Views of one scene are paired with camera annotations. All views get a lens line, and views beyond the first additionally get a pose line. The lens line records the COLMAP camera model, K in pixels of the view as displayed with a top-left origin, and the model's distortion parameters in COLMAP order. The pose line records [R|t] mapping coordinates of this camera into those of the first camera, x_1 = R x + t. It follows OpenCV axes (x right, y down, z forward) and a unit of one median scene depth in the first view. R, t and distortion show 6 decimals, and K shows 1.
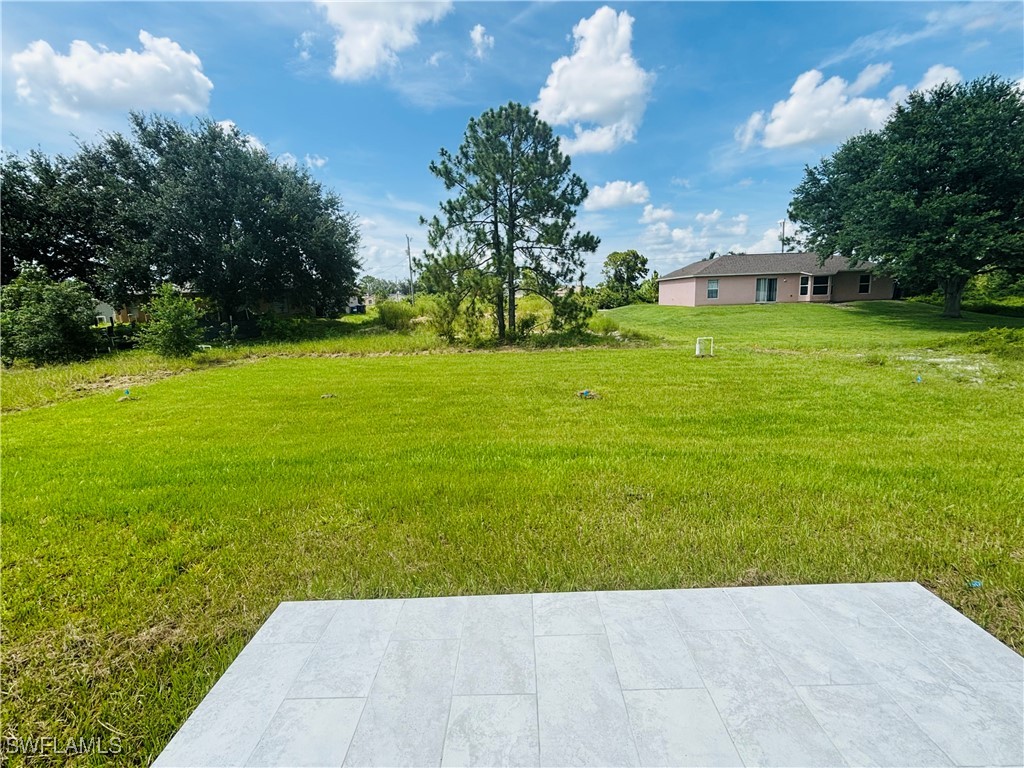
lens RADIAL K [[480.8, 0, 511.3], [0, 480.8, 382.2], [0, 0, 1]] dist [0.004297, 0.000415]
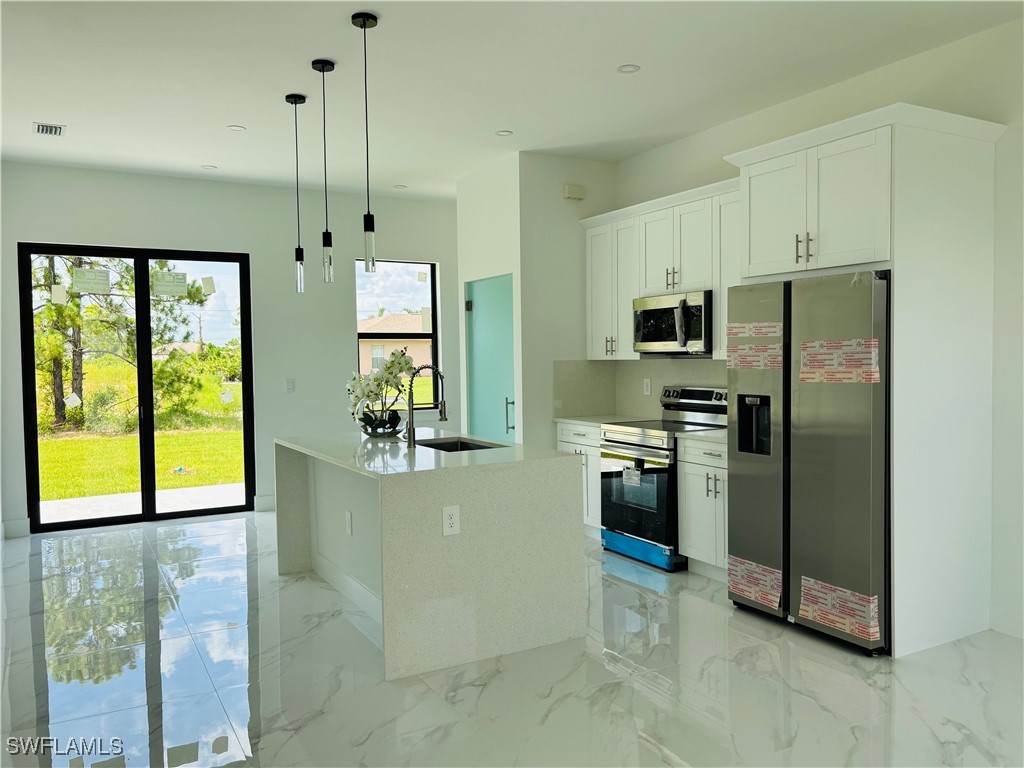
lens RADIAL K [[800.5, 0, 515.6], [0, 800.5, 386.6], [0, 0, 1]] dist [0.034169, -0.001047]
pose [[0.872200, 0.005072, 0.489124, -0.017949], [0.066002, 0.989581, -0.127957, 0.048848], [-0.484677, 0.143887, 0.862778, -0.306728]]
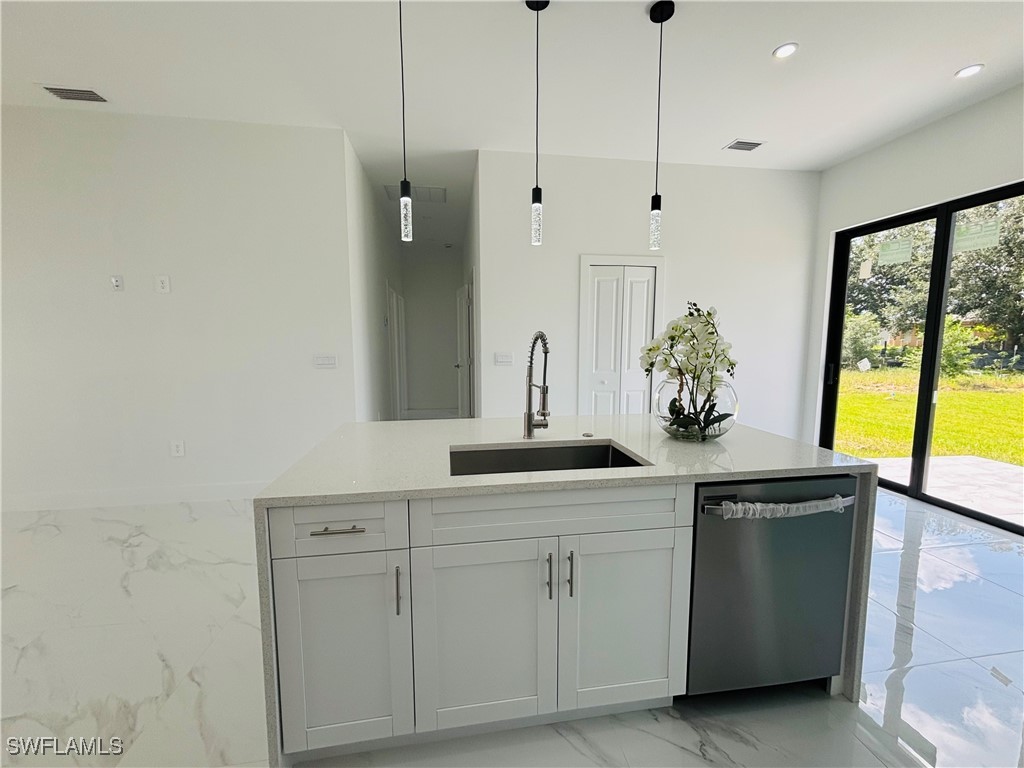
lens RADIAL K [[414.3, 0, 511.2], [0, 414.3, 378.5], [0, 0, 1]] dist [0.000920, 0.000136]
pose [[0.155301, 0.132336, -0.978963, 0.112247], [-0.174116, 0.979139, 0.104738, 0.022159], [0.972402, 0.154187, 0.175103, -0.162935]]
